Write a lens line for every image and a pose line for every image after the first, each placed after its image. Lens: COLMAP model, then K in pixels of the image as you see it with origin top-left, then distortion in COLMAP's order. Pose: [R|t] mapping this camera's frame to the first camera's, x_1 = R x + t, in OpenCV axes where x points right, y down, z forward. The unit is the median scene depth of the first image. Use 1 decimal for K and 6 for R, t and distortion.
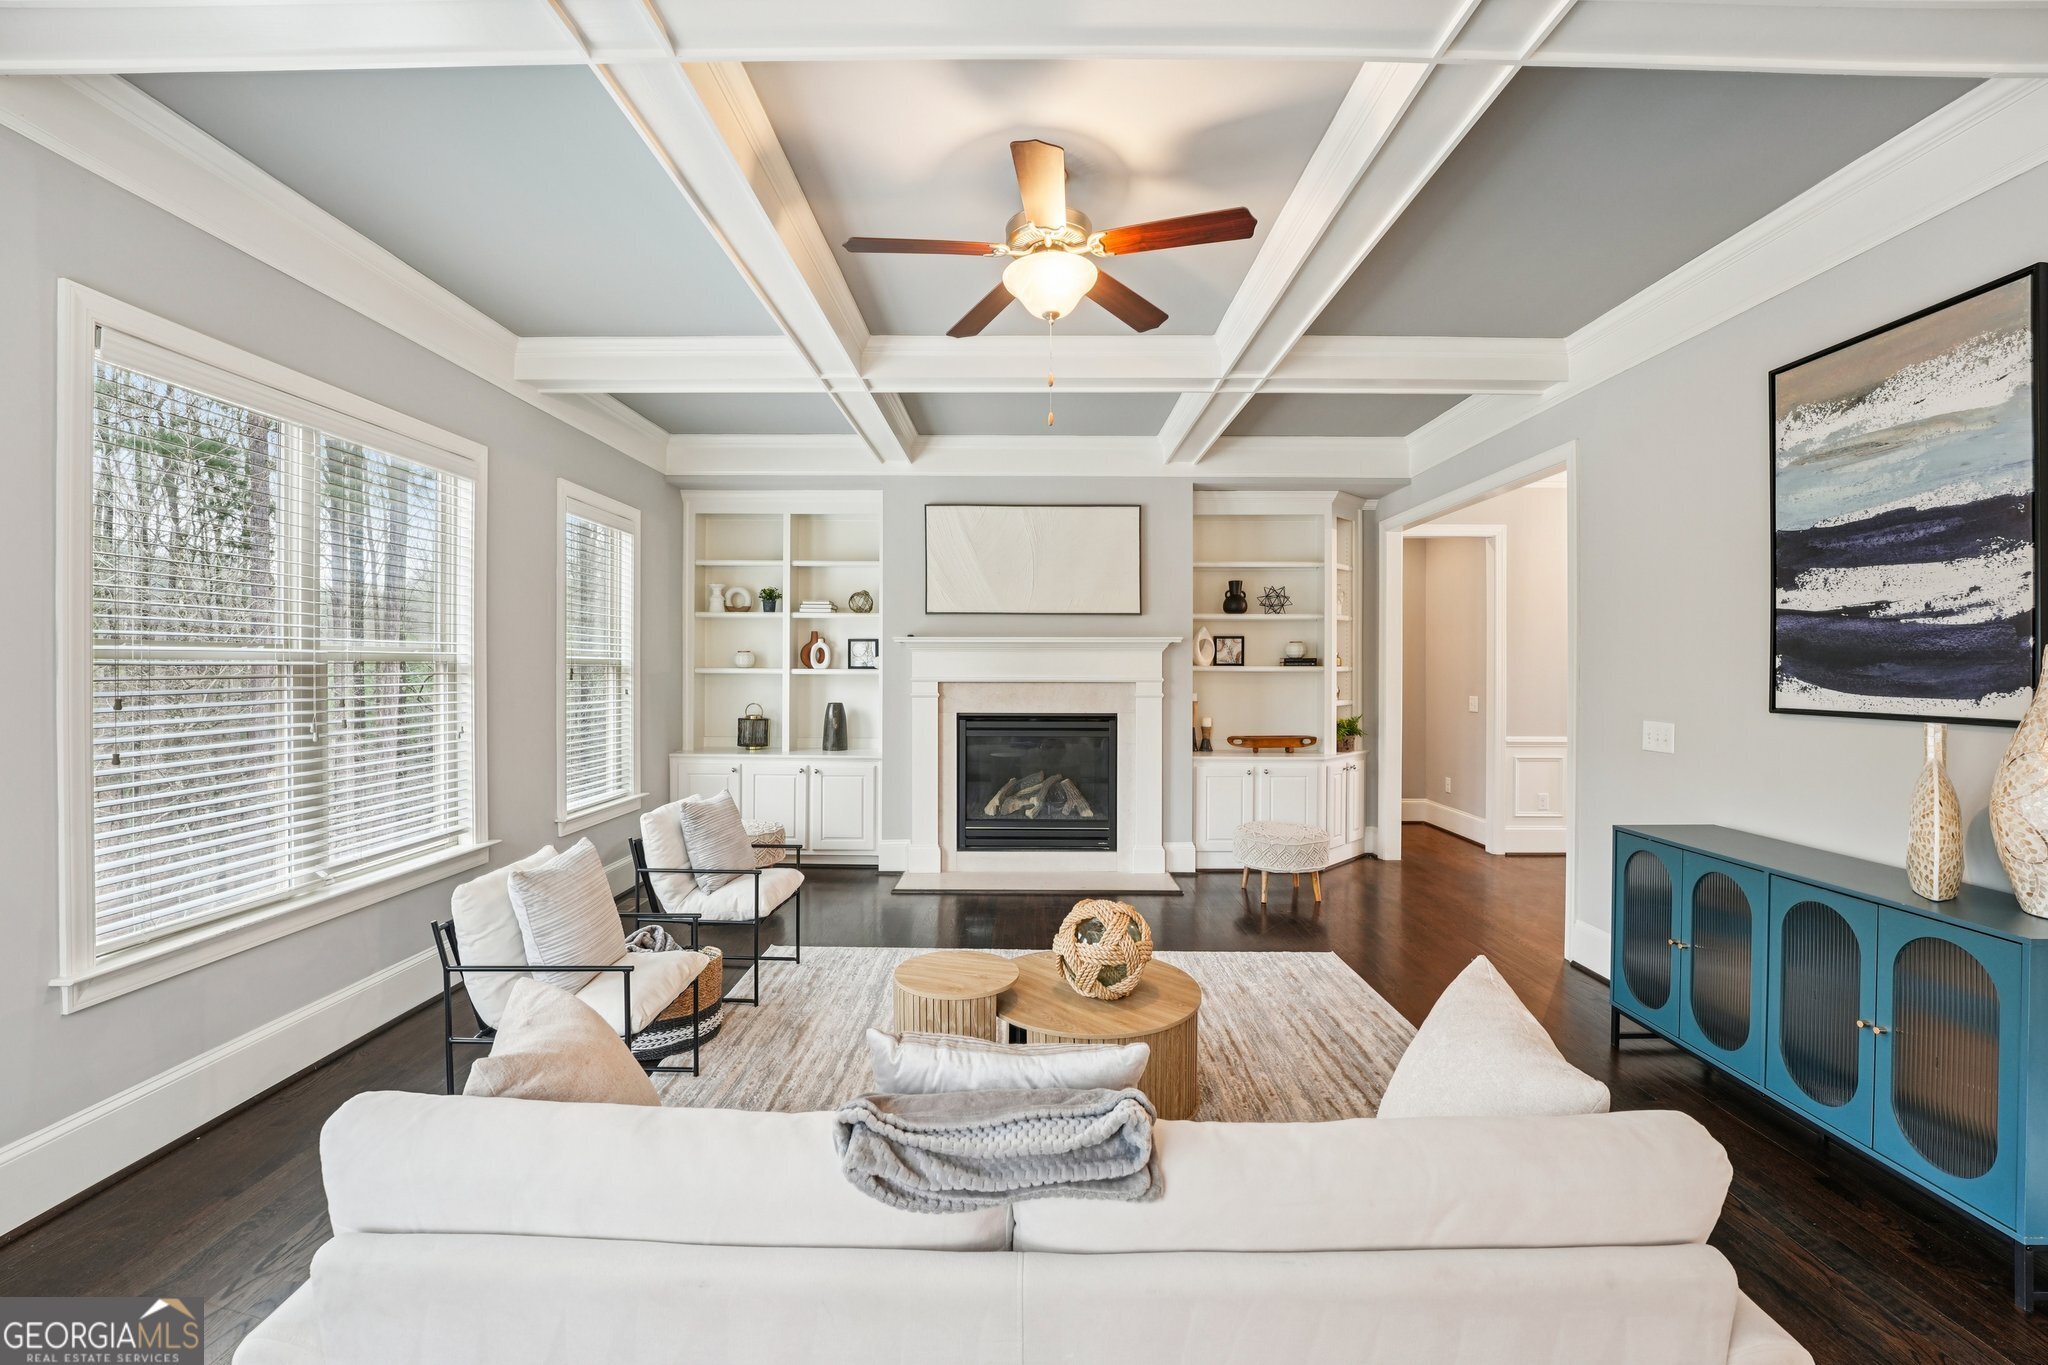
lens RADIAL K [[833.3, 0, 1027.8], [0, 833.3, 663.5], [0, 0, 1]] dist [-0.019347, 0.003375]
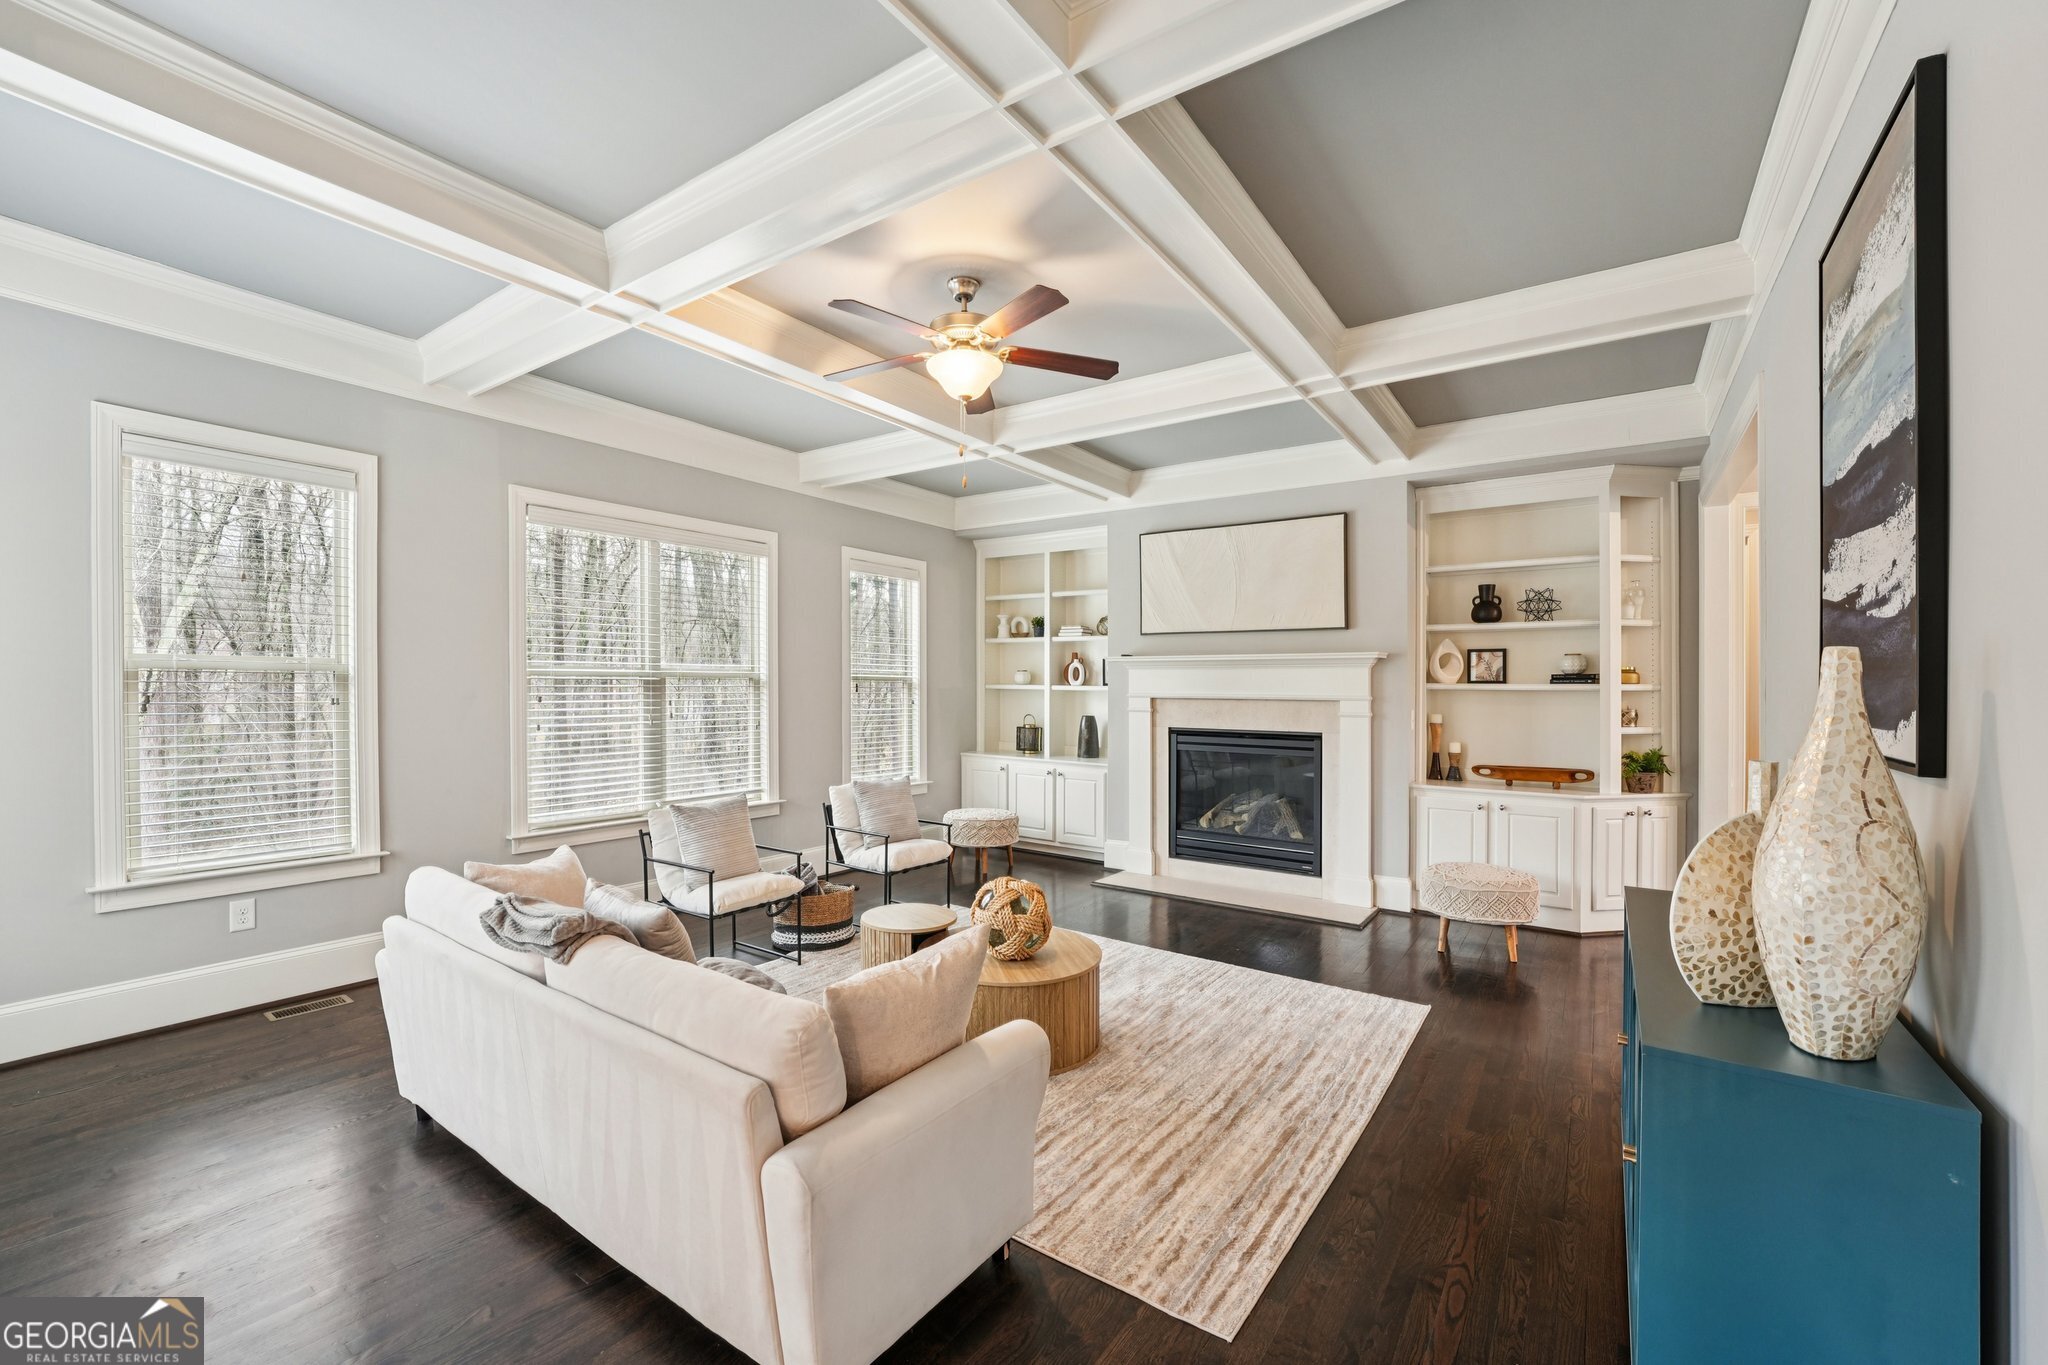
lens RADIAL K [[833.3, 0, 999.8], [0, 833.3, 676.7], [0, 0, 1]] dist [-0.019347, 0.003375]
pose [[0.817415, -0.002794, -0.576042, 0.347486], [-0.002045, 0.999968, -0.007752, 0.003608], [0.576045, 0.007515, 0.817383, 0.009372]]
